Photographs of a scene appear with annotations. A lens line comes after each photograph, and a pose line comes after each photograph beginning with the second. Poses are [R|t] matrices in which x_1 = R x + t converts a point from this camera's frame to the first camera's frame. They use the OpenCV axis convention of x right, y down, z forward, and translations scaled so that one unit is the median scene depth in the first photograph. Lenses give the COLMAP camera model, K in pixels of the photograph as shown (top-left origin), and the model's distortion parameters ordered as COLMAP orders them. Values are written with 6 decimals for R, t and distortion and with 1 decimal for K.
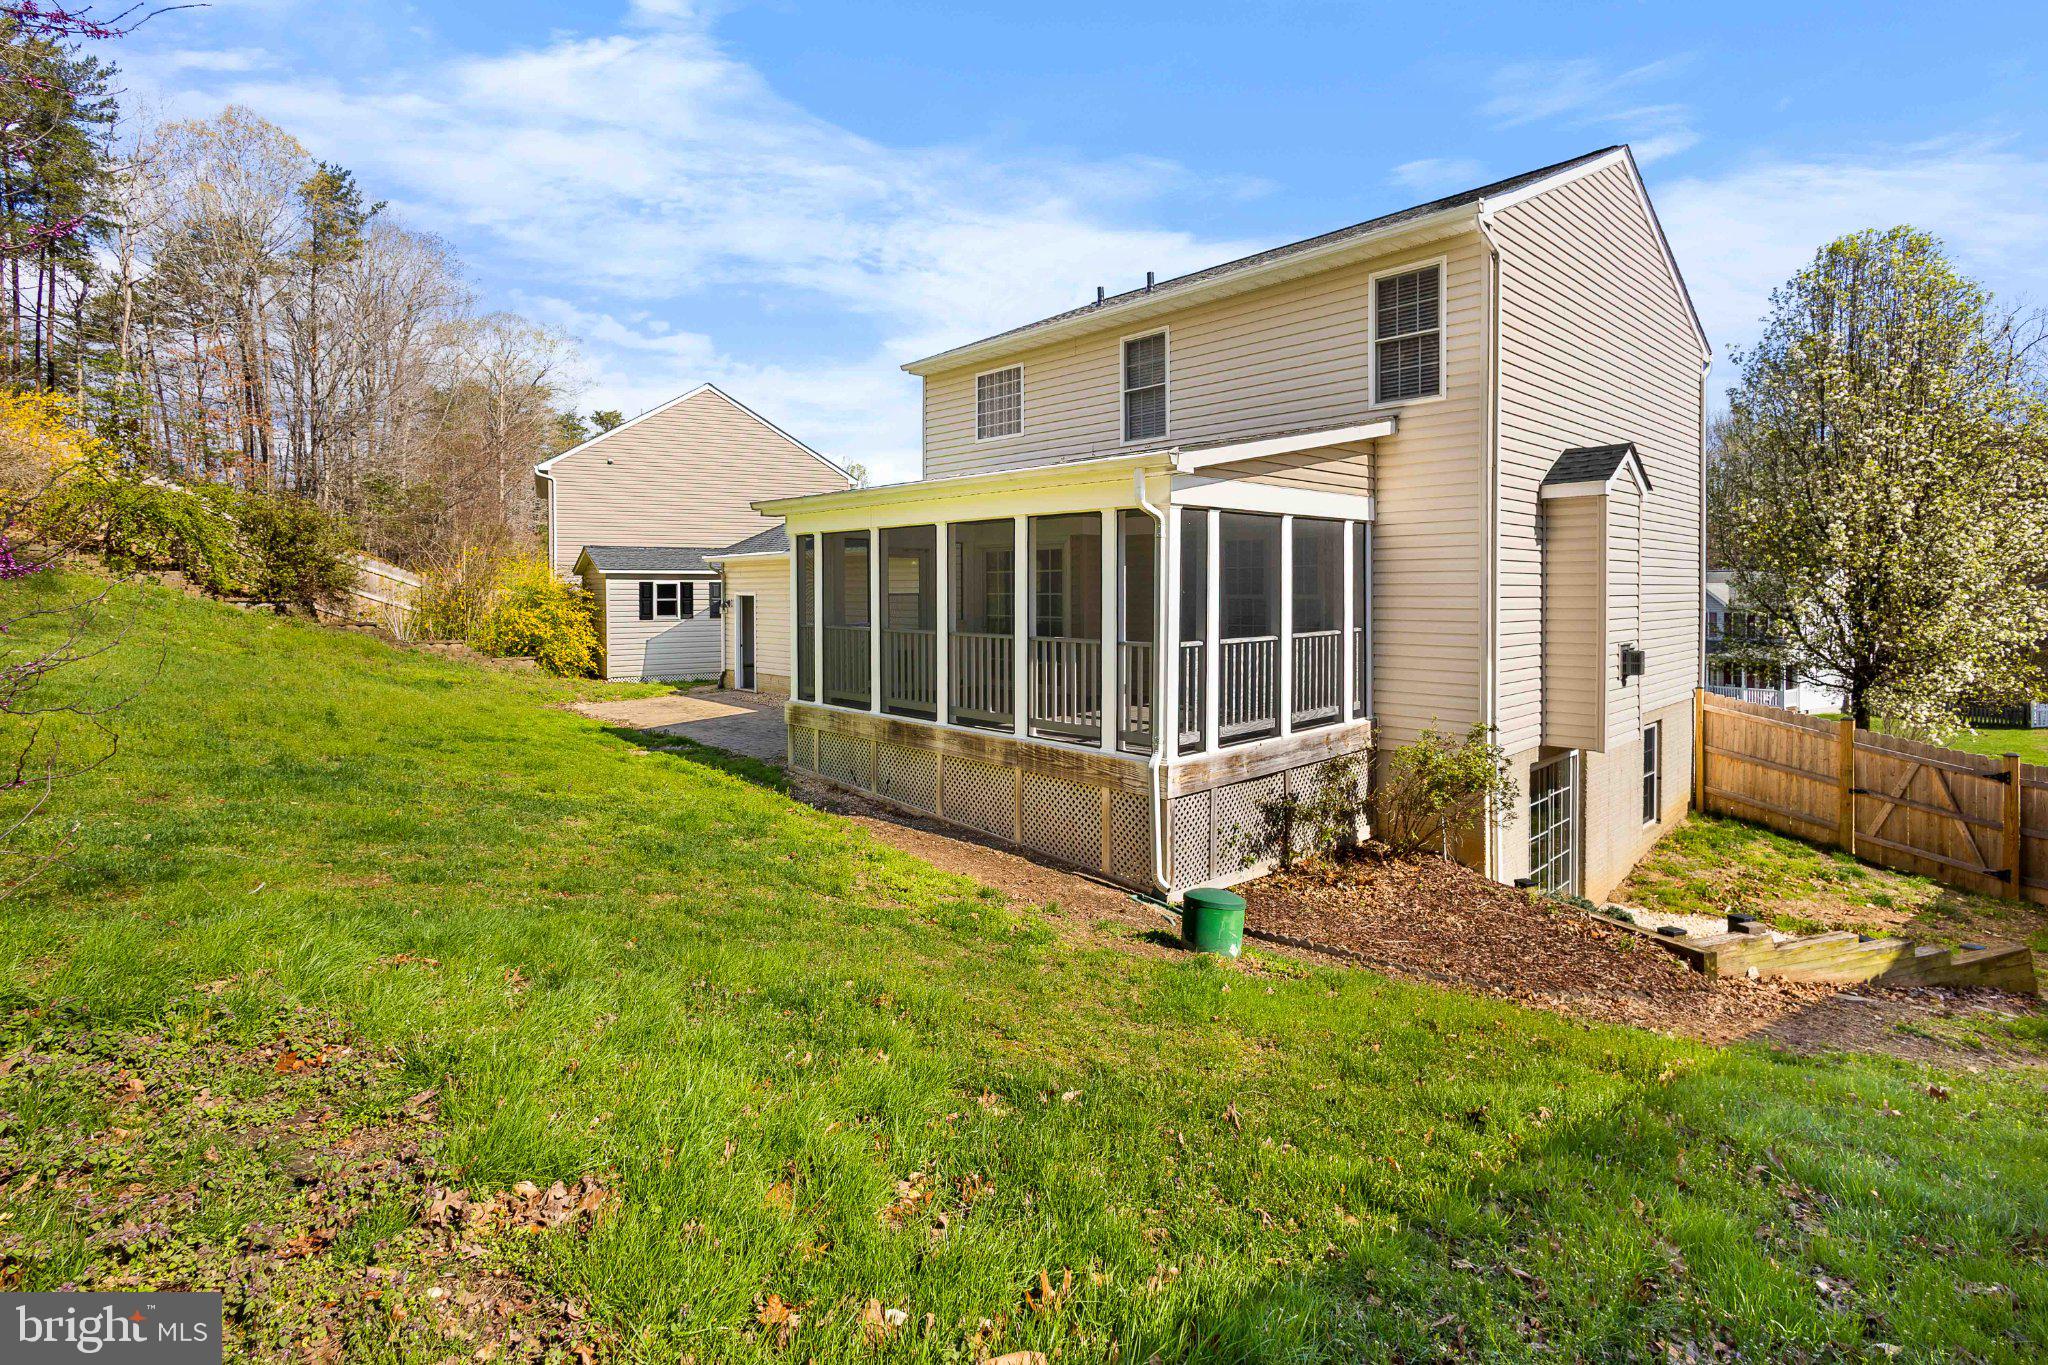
lens RADIAL K [[964.0, 0, 1022.7], [0, 964.0, 630.7], [0, 0, 1]] dist [0.002512, -0.001184]
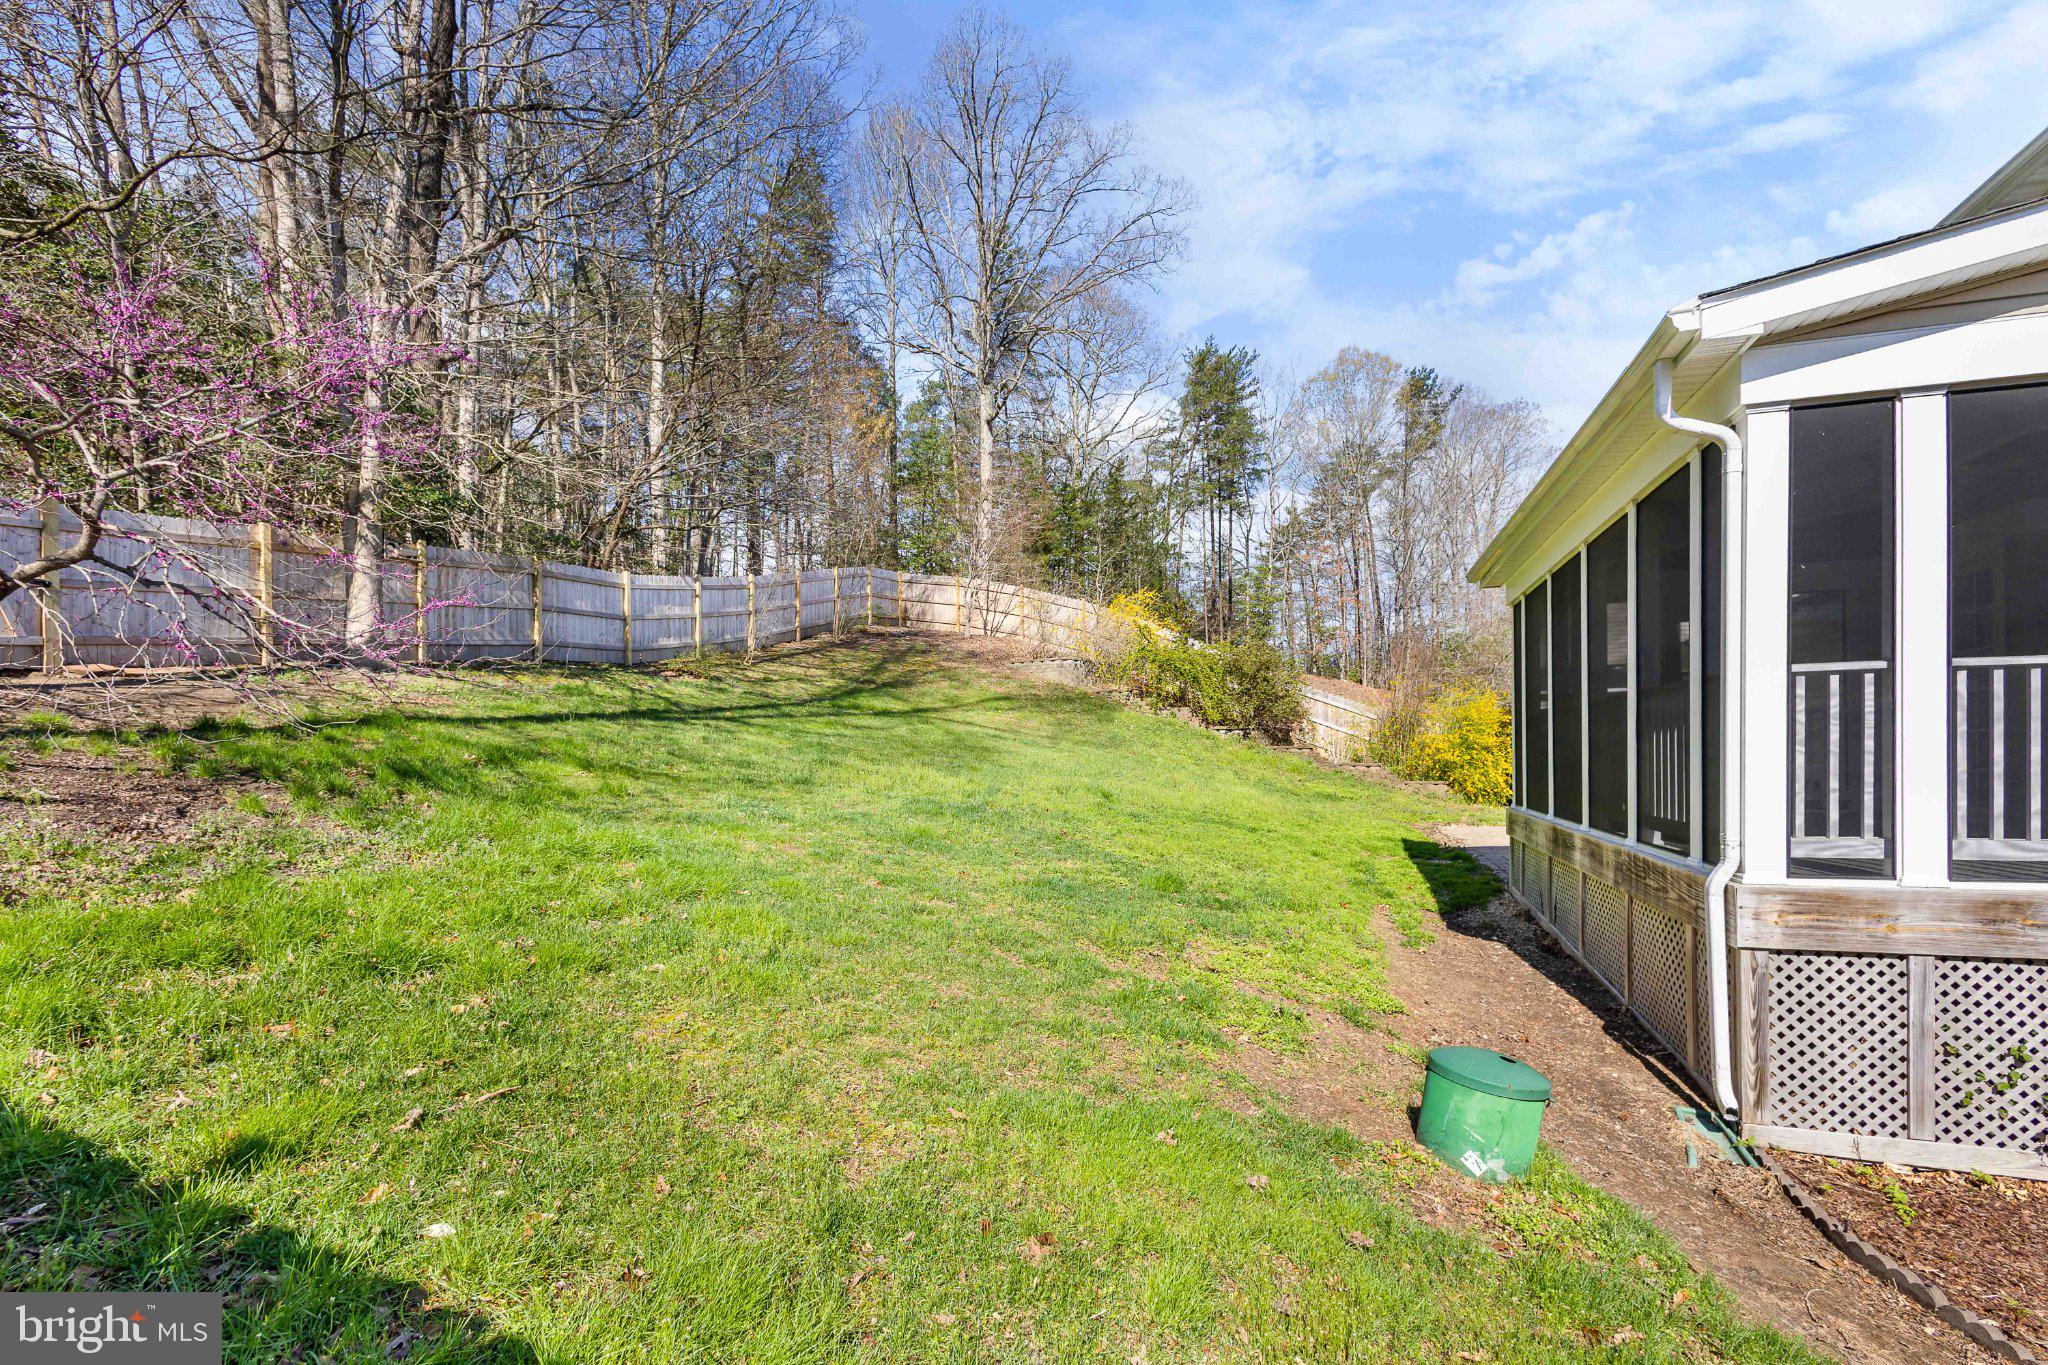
lens RADIAL K [[953.3, 0, 1024.4], [0, 953.3, 774.0], [0, 0, 1]] dist [0.001064, 0.000079]
pose [[0.481470, 0.013671, -0.876356, 0.190715], [-0.027598, 0.999619, 0.000431, 0.038619], [0.876028, 0.023978, 0.481664, 0.168108]]
